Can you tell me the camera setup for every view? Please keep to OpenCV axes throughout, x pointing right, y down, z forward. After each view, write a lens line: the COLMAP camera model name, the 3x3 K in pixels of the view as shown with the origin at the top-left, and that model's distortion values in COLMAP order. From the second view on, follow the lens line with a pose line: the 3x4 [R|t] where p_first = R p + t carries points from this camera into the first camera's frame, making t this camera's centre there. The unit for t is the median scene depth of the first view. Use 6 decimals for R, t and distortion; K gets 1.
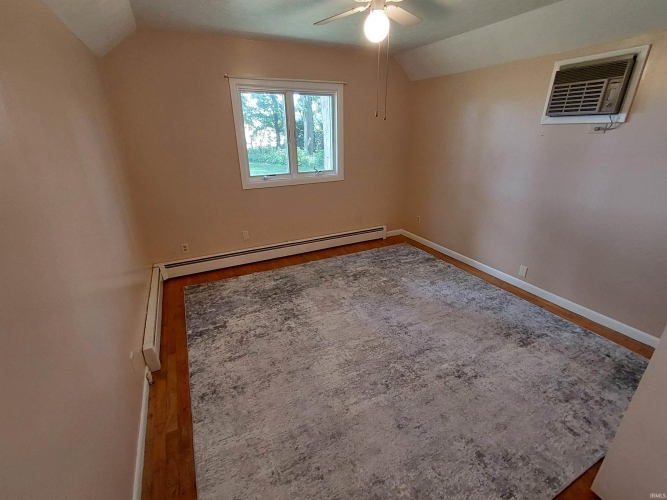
lens RADIAL K [[304.5, 0, 335.6], [0, 304.5, 251.3], [0, 0, 1]] dist [0.008415, -0.002678]
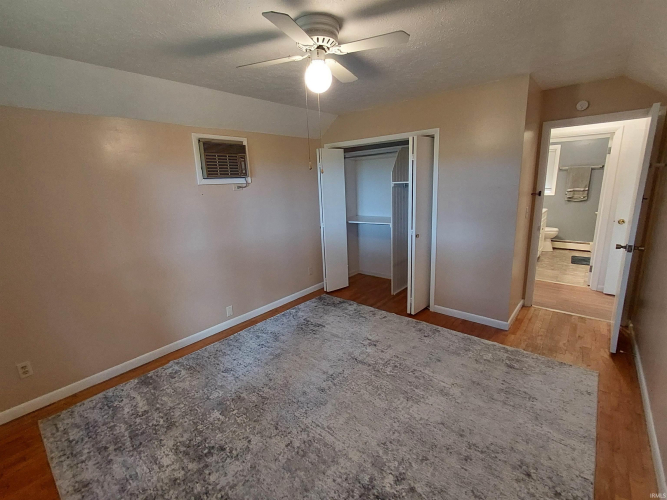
lens RADIAL K [[304.5, 0, 336.5], [0, 304.5, 249.2], [0, 0, 1]] dist [0.008415, -0.002678]
pose [[-0.392702, -0.178015, 0.902272, -0.576823], [0.384657, 0.859356, 0.336965, -0.413062], [-0.835358, 0.479393, -0.268996, 1.034845]]
